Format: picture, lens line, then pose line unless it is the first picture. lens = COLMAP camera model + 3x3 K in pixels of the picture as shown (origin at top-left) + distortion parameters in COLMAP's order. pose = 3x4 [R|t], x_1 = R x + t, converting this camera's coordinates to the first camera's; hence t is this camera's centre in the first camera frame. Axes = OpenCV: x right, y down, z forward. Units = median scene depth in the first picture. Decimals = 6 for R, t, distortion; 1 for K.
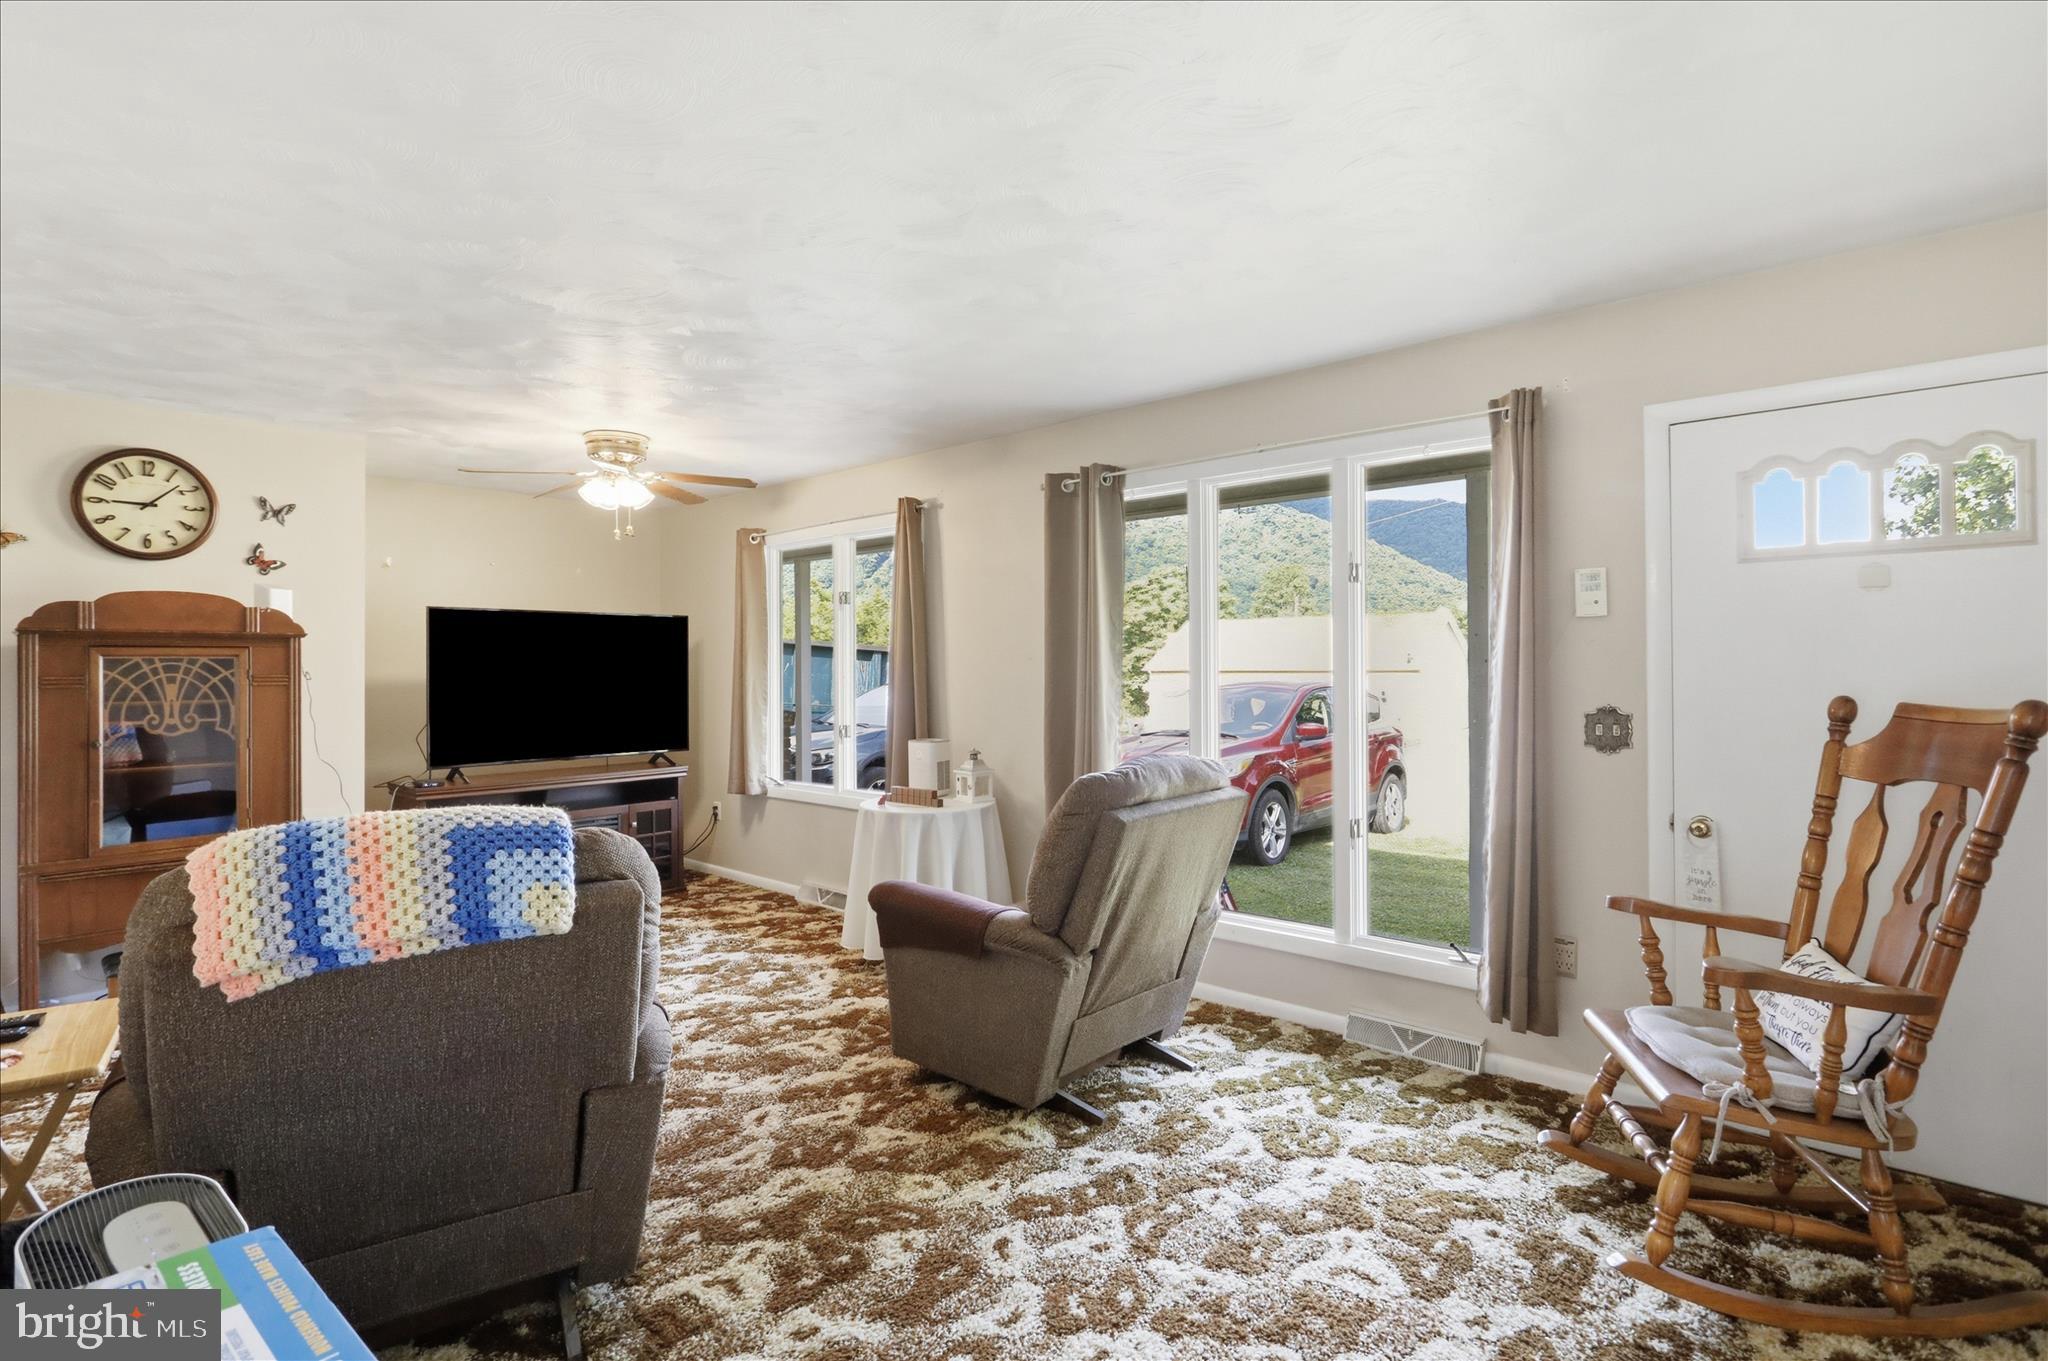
lens RADIAL K [[986.4, 0, 1028.2], [0, 986.4, 652.1], [0, 0, 1]] dist [-0.002372, -0.000600]
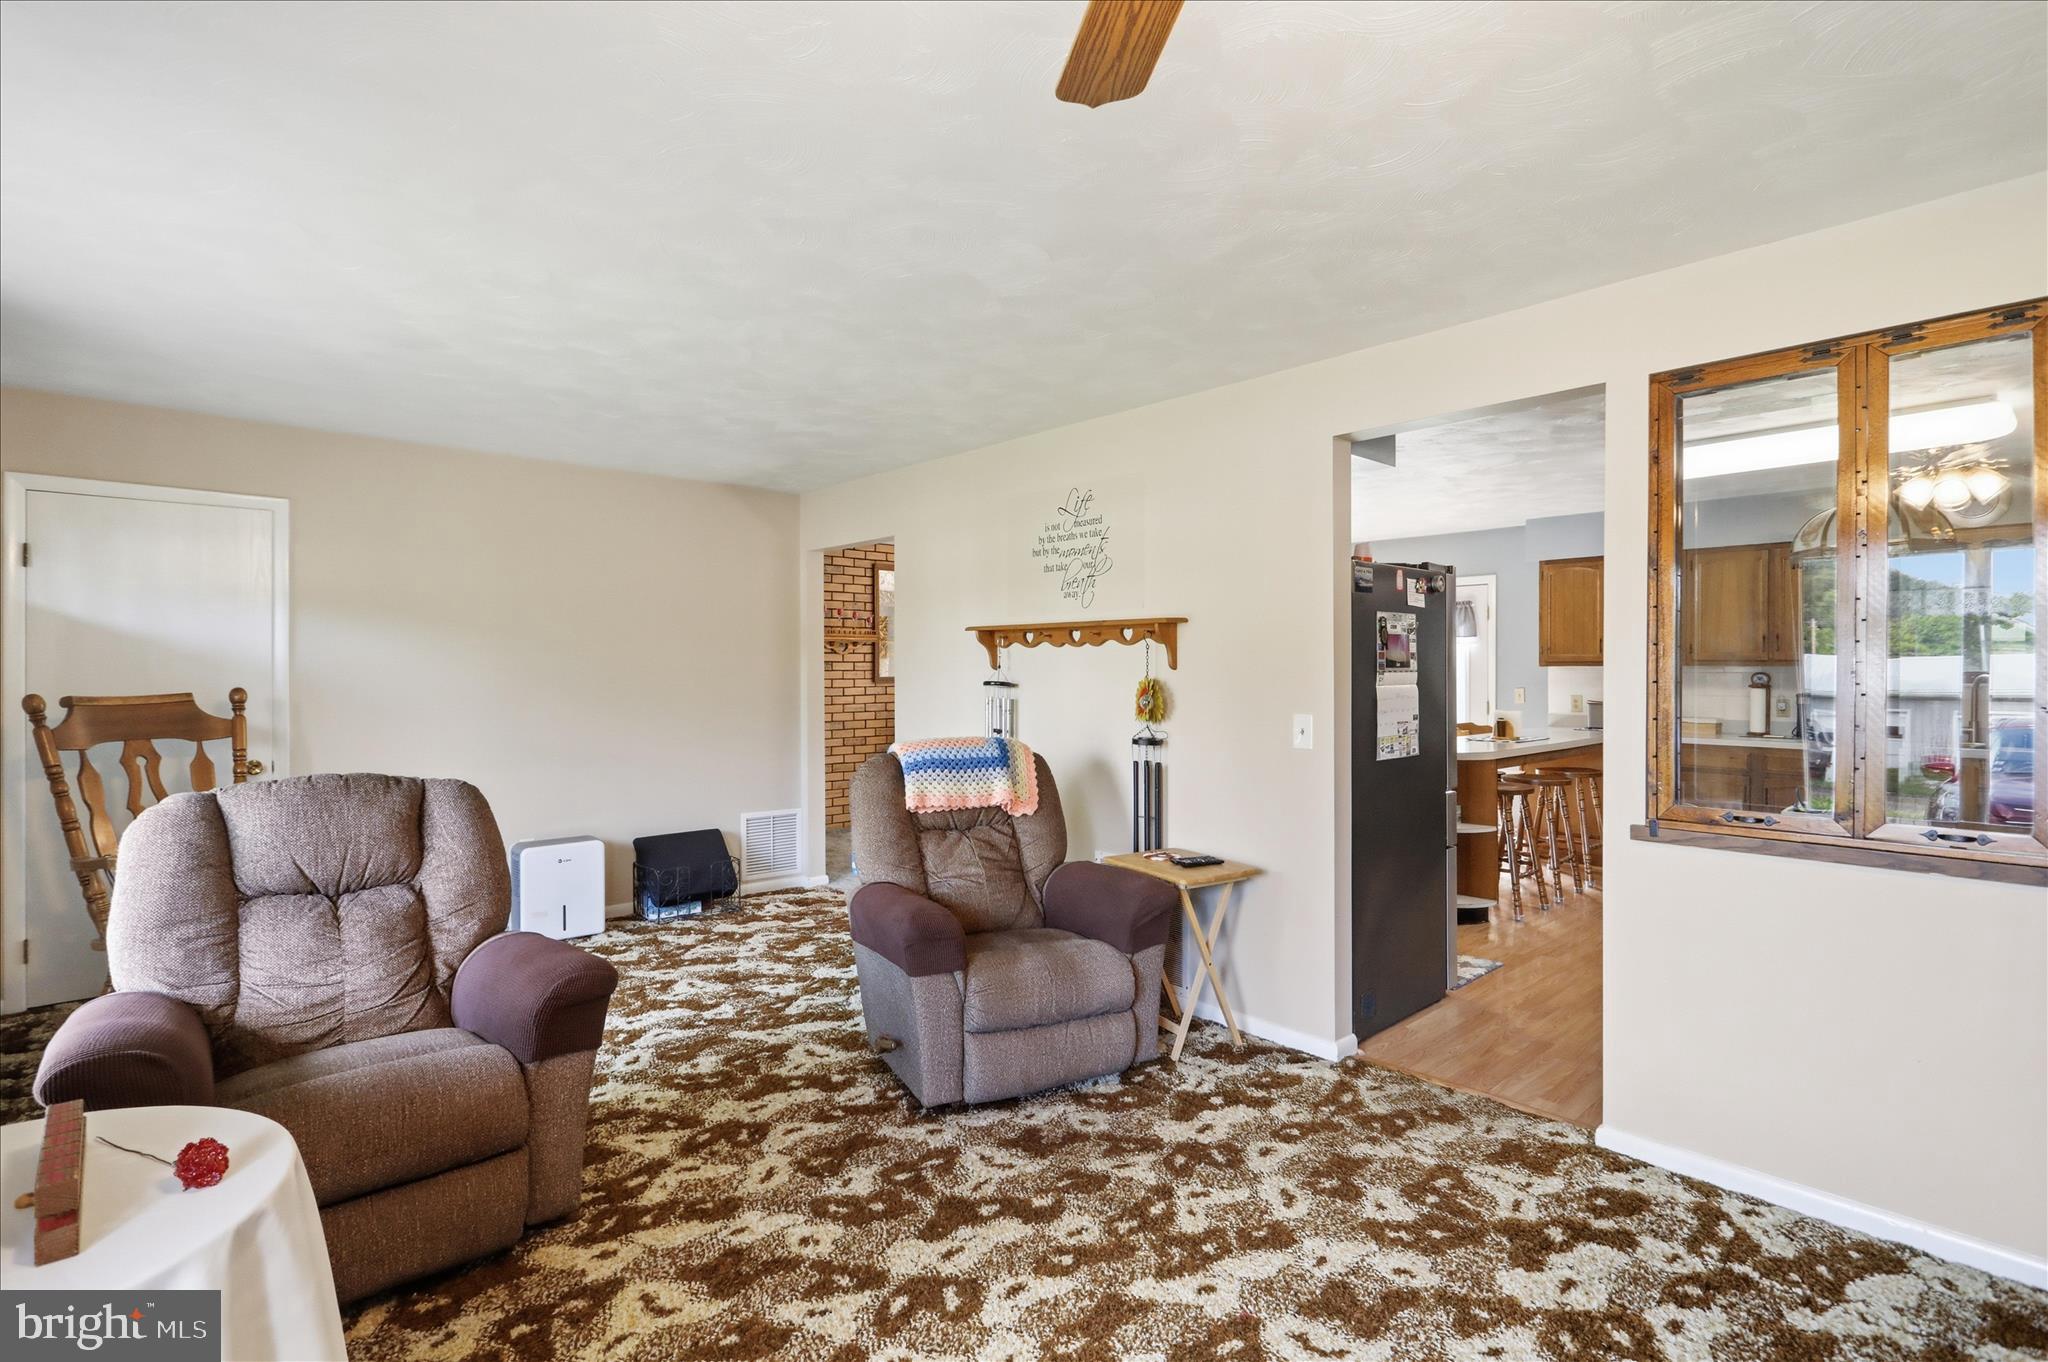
lens RADIAL K [[982.9, 0, 1033.0], [0, 982.9, 668.7], [0, 0, 1]] dist [-0.007344, 0.000945]
pose [[-0.994822, 0.004691, 0.101524, -0.629105], [0.003253, 0.999892, -0.014323, 0.027097], [-0.101580, -0.013918, -0.994730, 1.952179]]
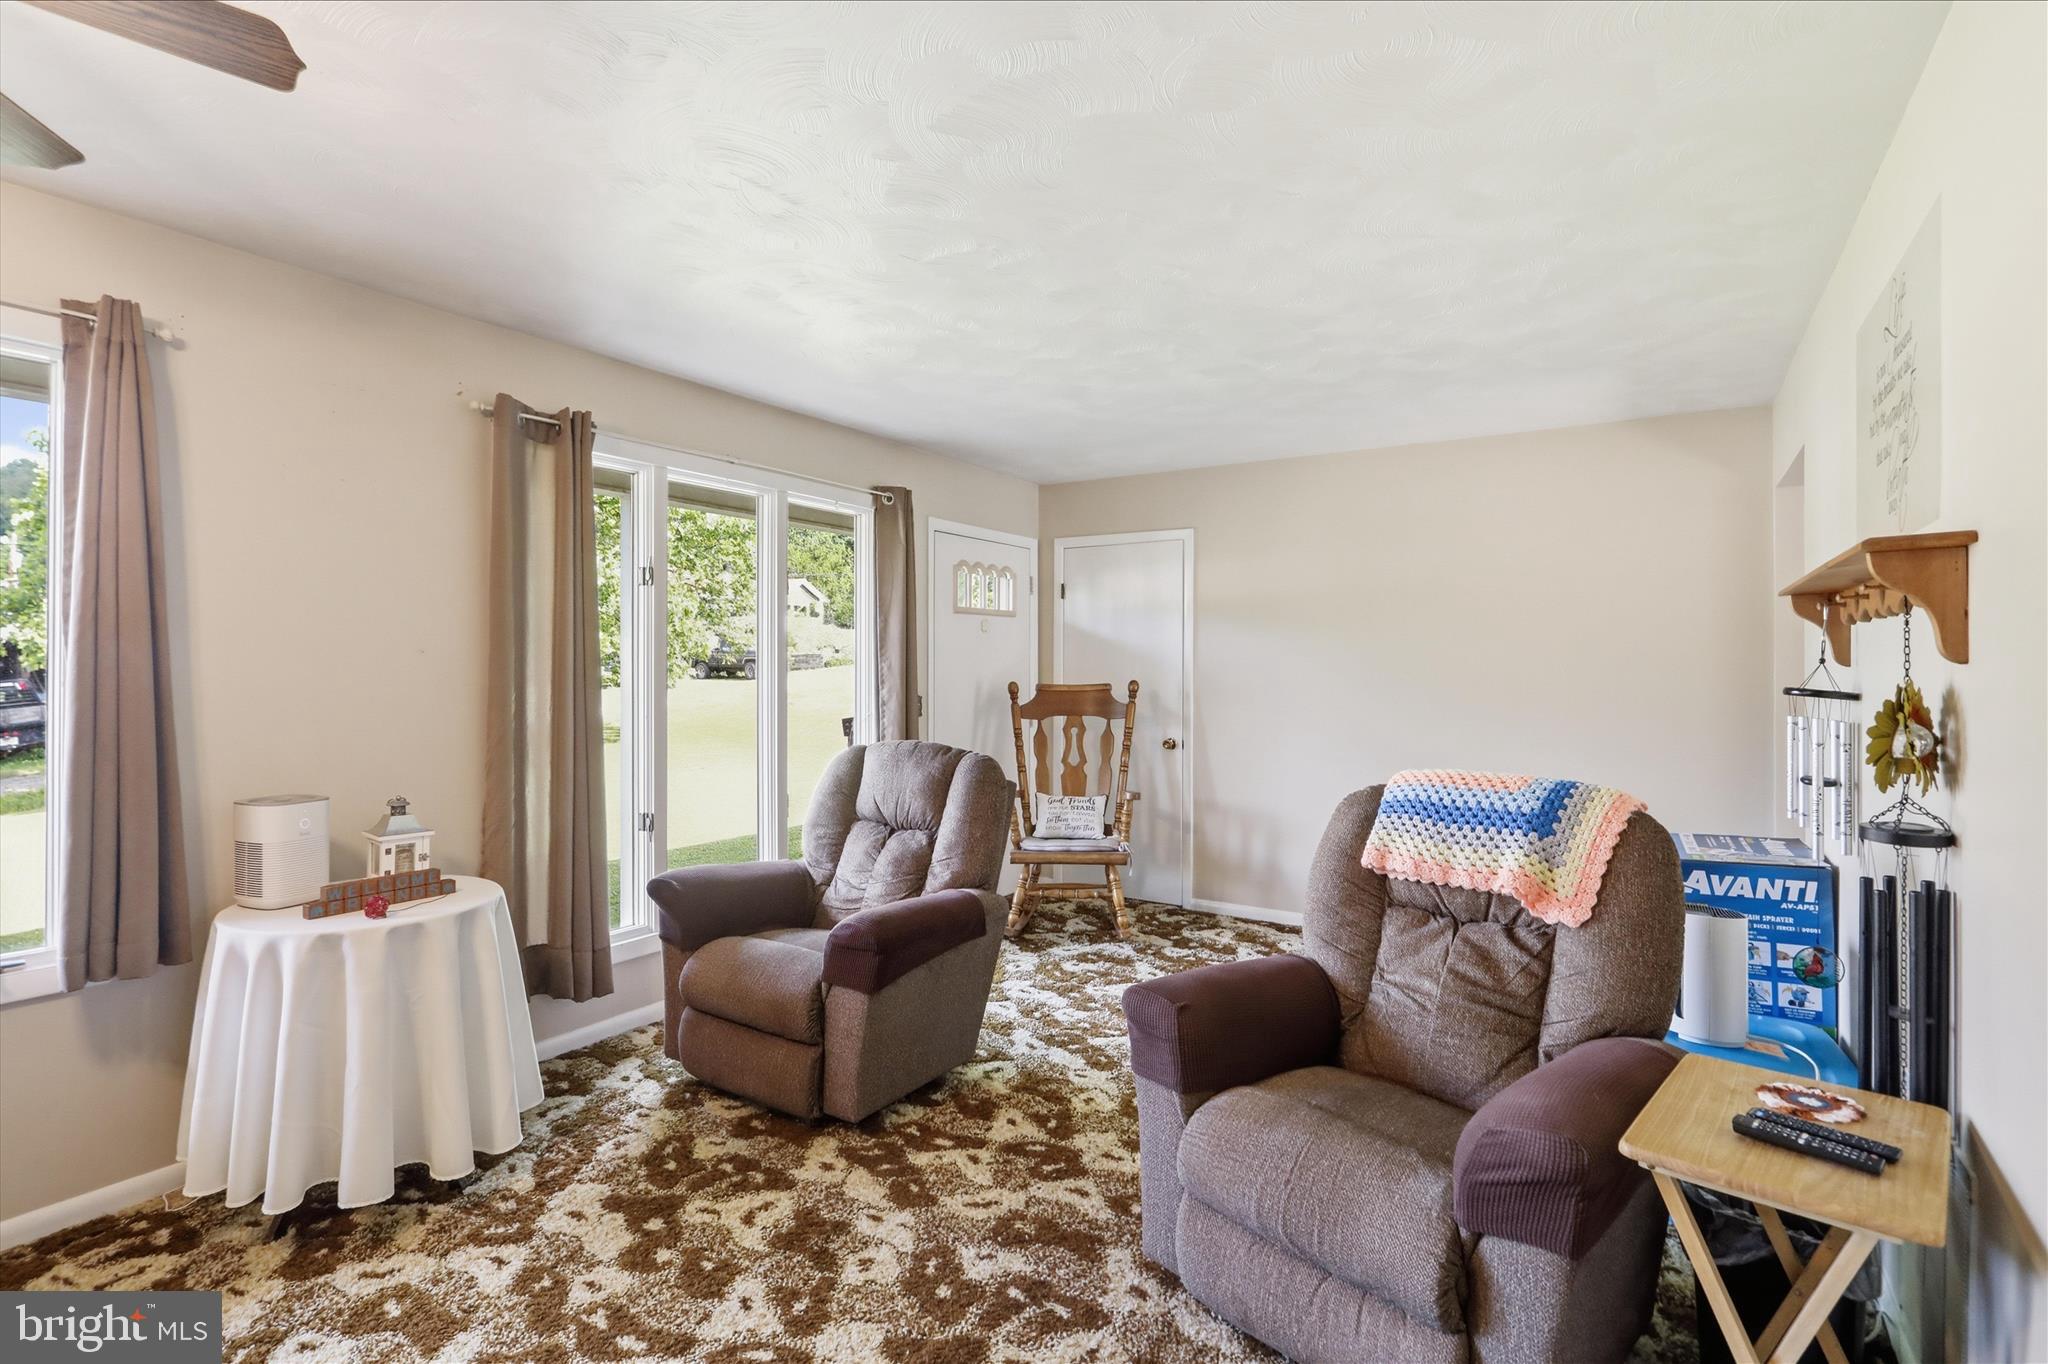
lens RADIAL K [[982.9, 0, 1019.1], [0, 982.9, 671.0], [0, 0, 1]] dist [-0.007344, 0.000945]
pose [[-0.150256, 0.002456, 0.988644, -1.146523], [-0.016017, 0.999860, -0.004918, 0.025640], [-0.988517, -0.016574, -0.150195, 1.150079]]
